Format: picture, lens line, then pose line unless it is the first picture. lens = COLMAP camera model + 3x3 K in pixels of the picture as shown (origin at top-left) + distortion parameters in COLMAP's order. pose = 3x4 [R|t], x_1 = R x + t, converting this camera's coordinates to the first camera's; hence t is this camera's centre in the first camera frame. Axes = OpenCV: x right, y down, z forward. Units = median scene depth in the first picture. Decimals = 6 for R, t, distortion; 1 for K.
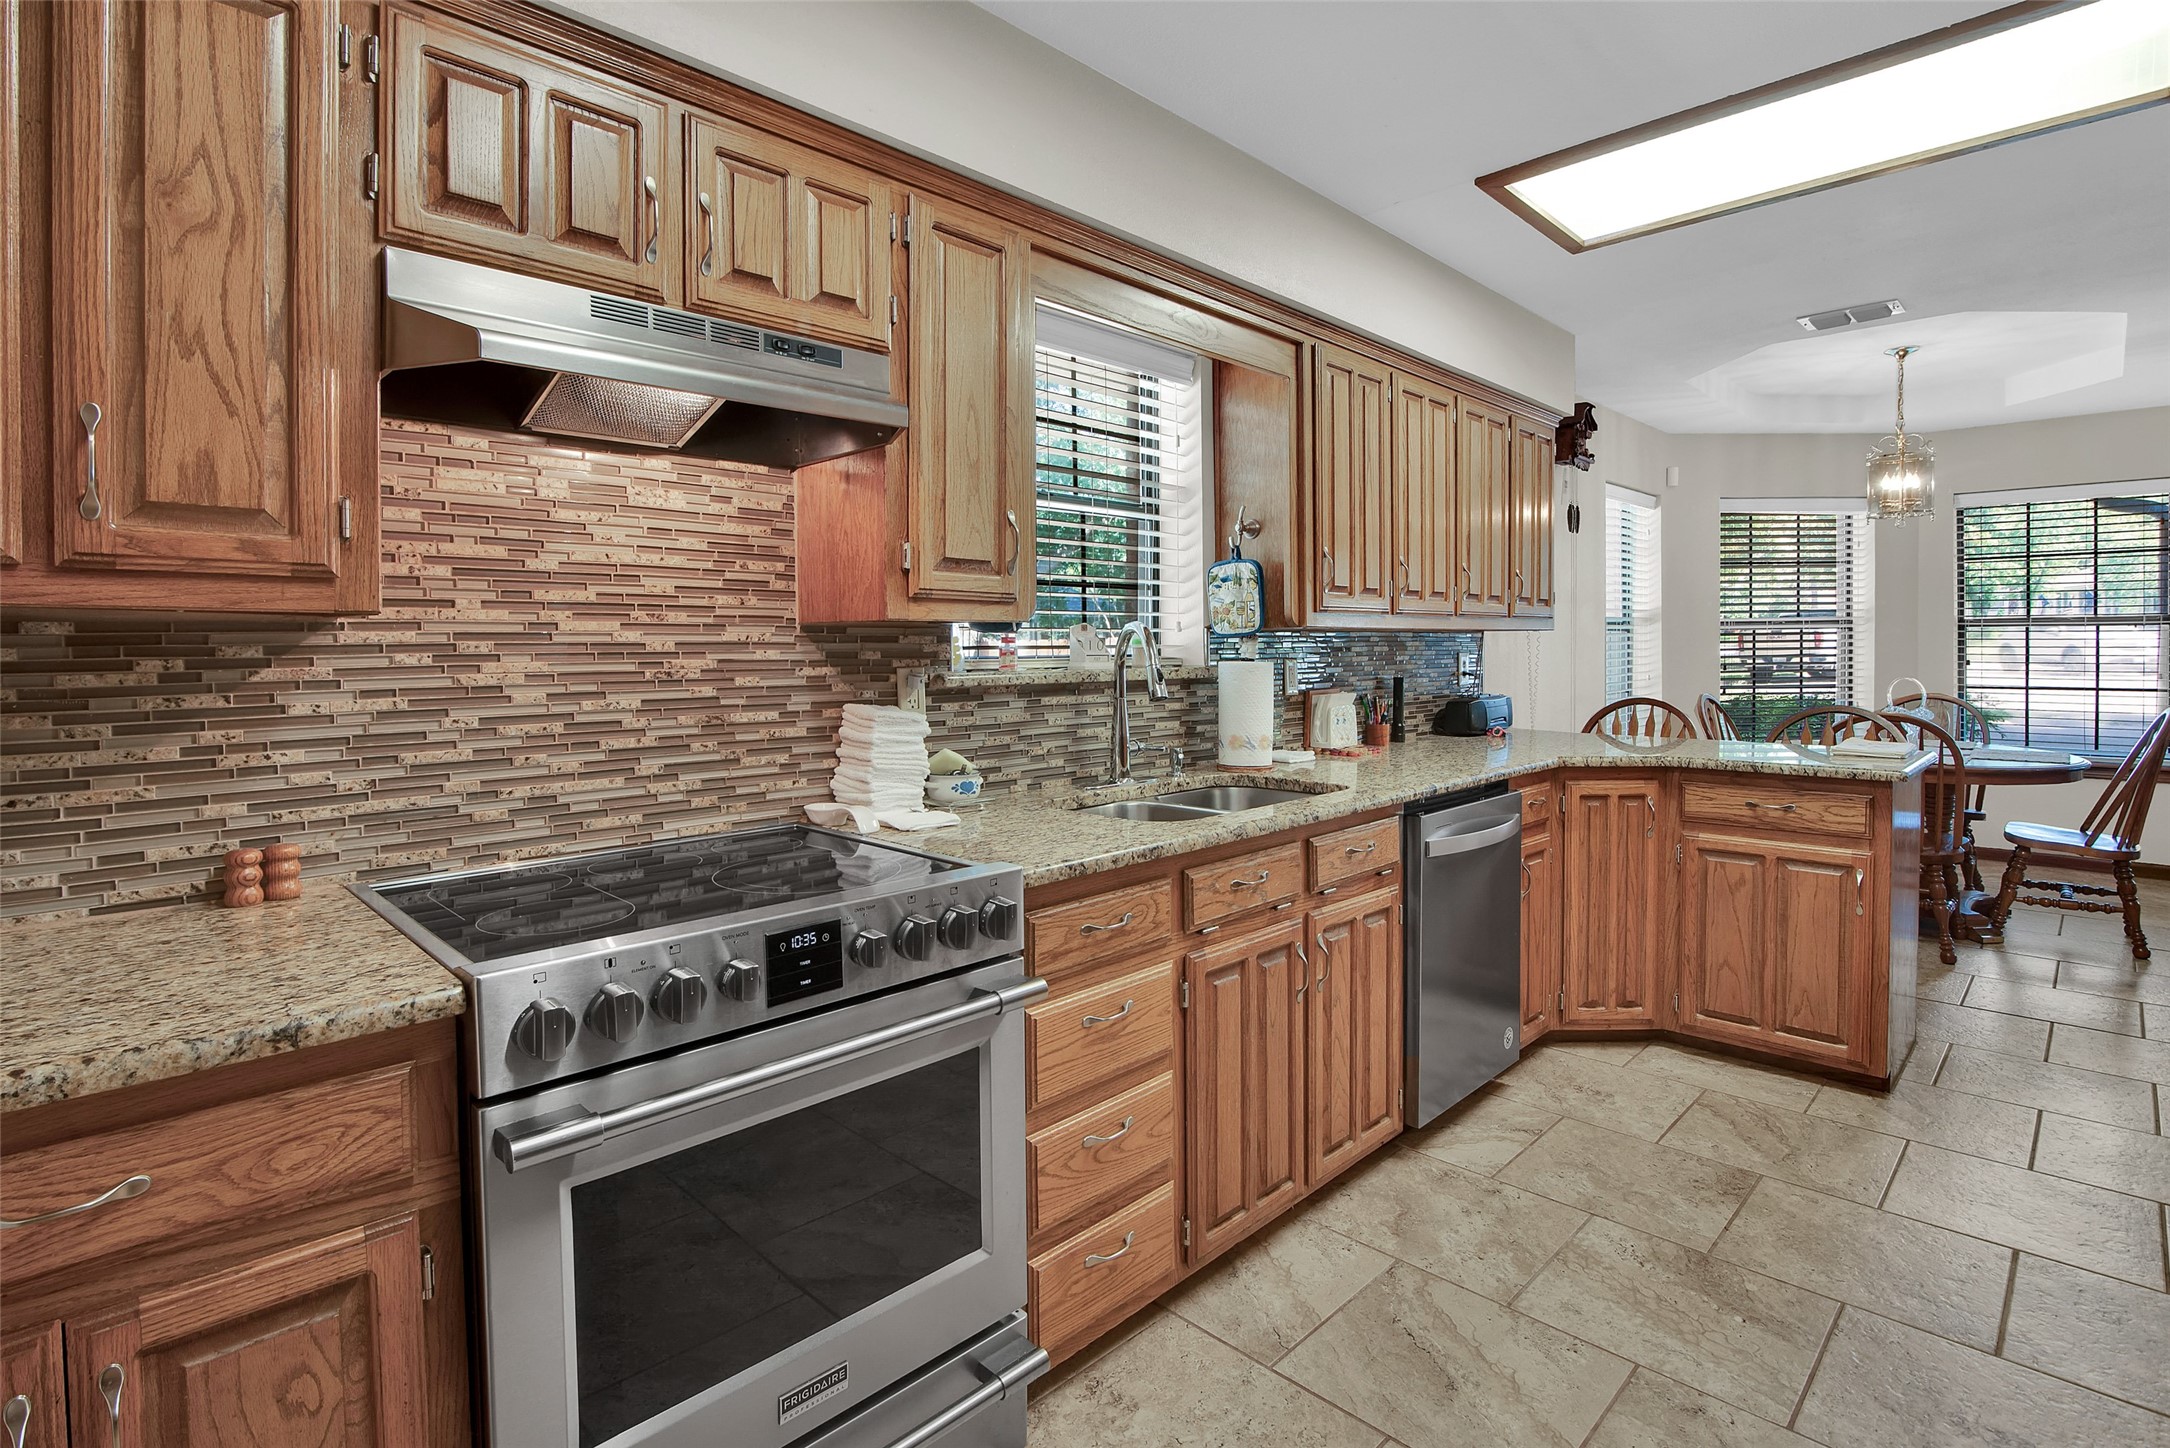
lens RADIAL K [[1039.5, 0, 1094.5], [0, 1039.5, 680.5], [0, 0, 1]] dist [-0.001788, -0.000327]
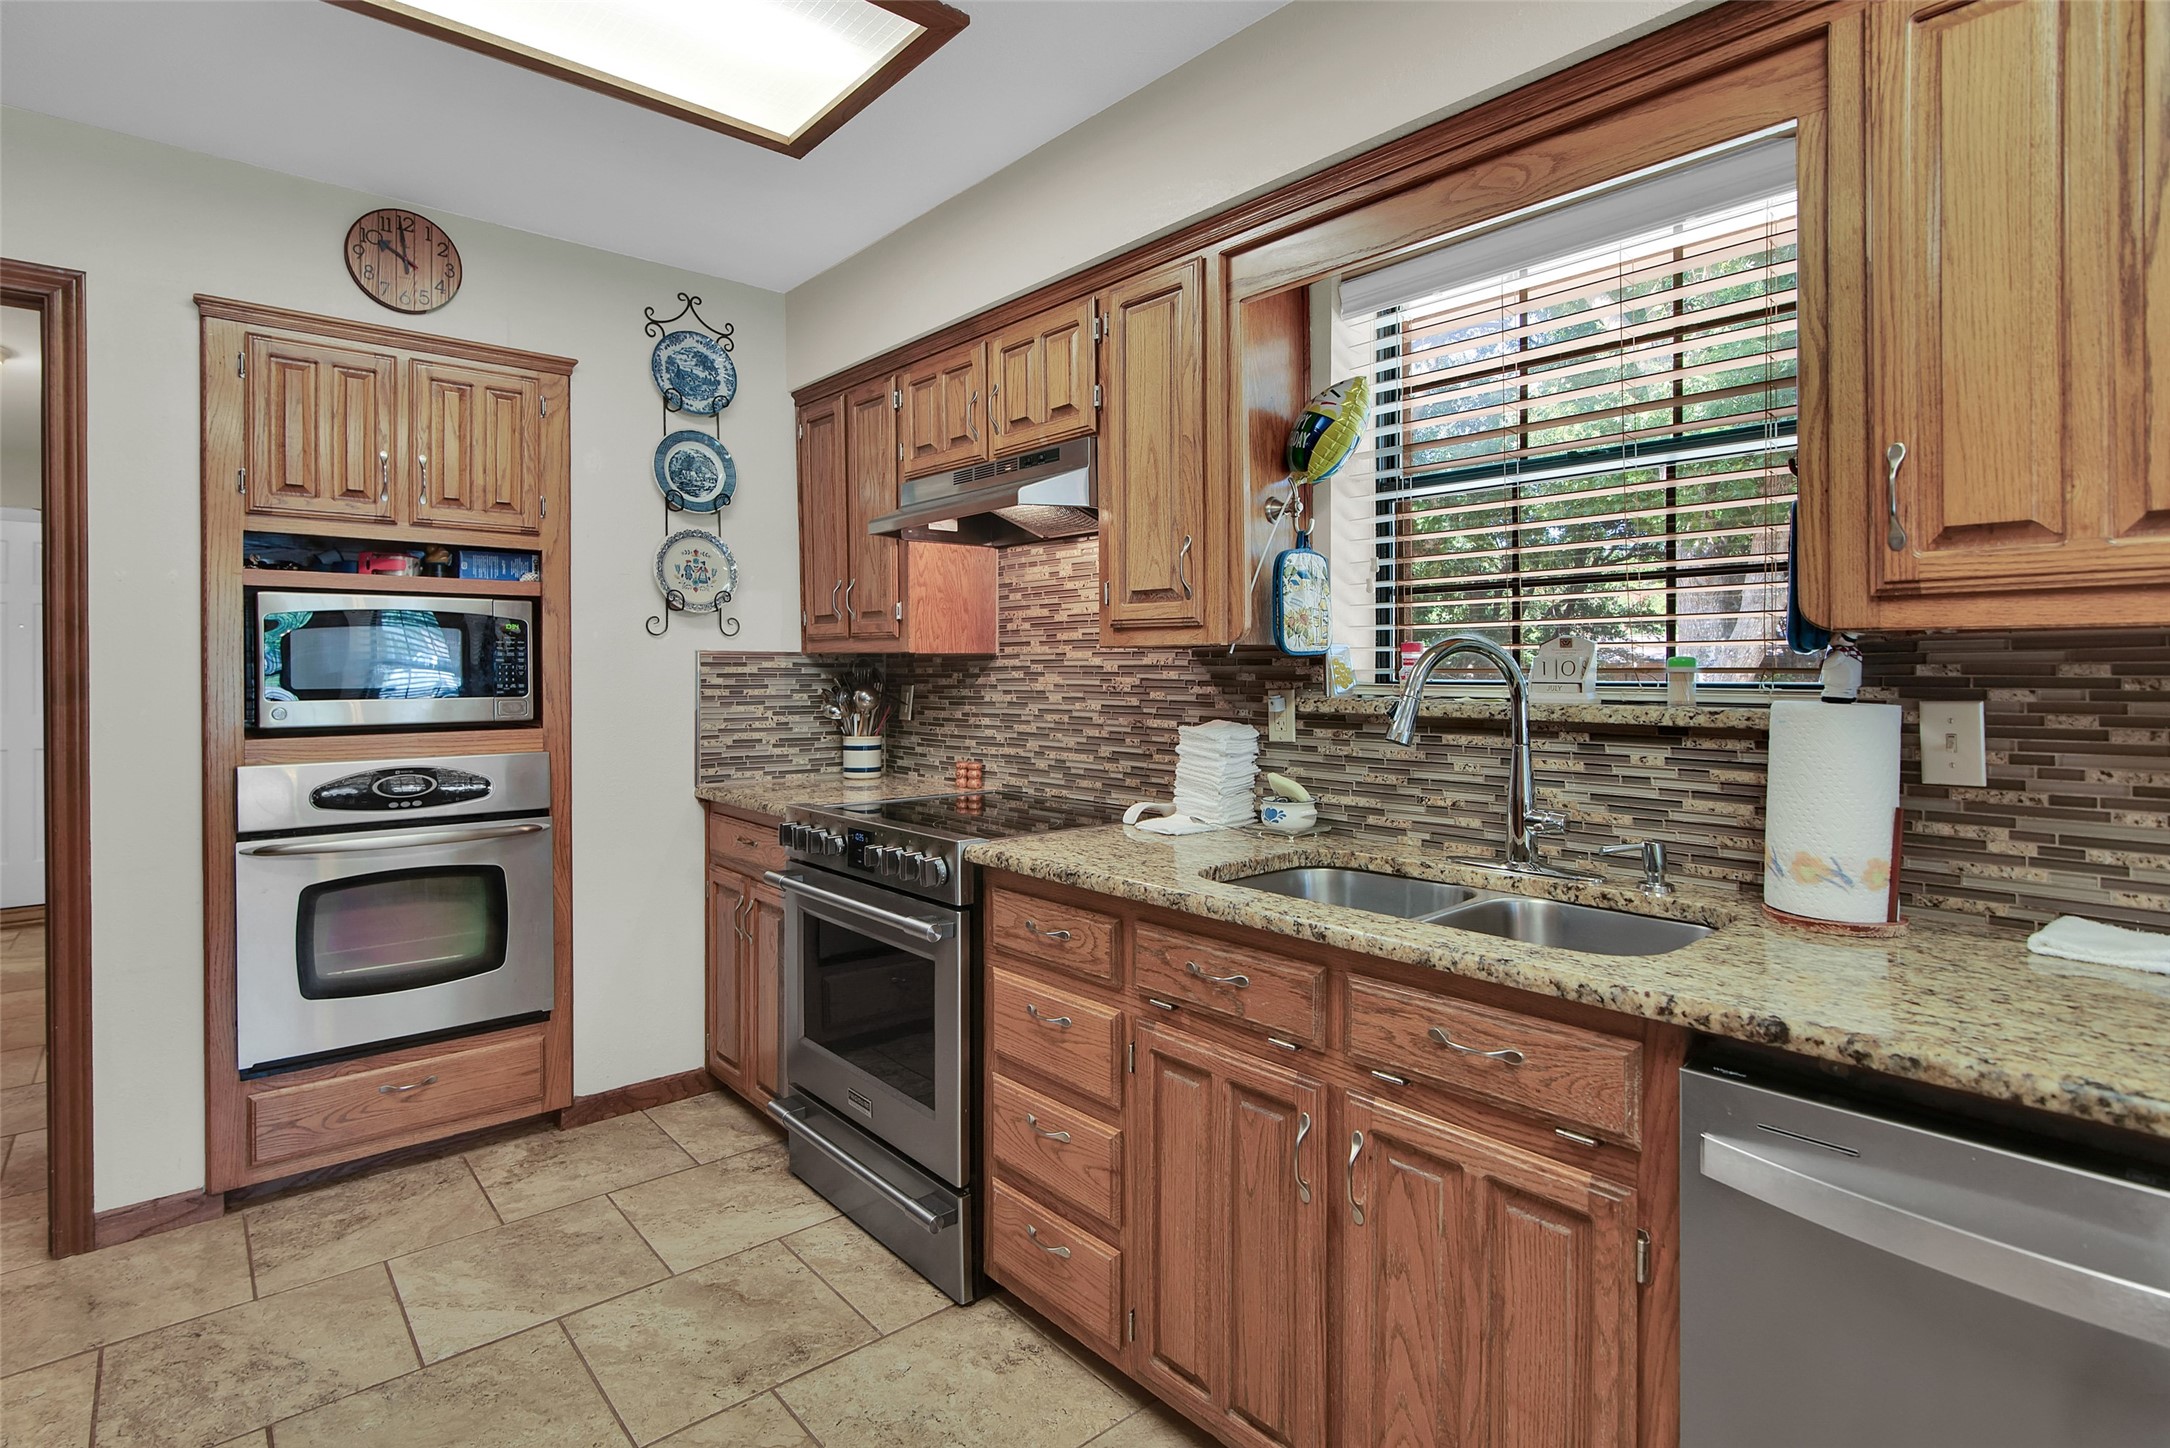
lens RADIAL K [[1087.1, 0, 1081.4], [0, 1087.1, 675.7], [0, 0, 1]] dist [-0.005271, -0.000899]
pose [[-0.075502, 0.012501, -0.997067, 1.046034], [-0.030809, 0.999415, 0.014863, -0.042143], [0.996670, 0.031841, -0.075073, 1.040817]]
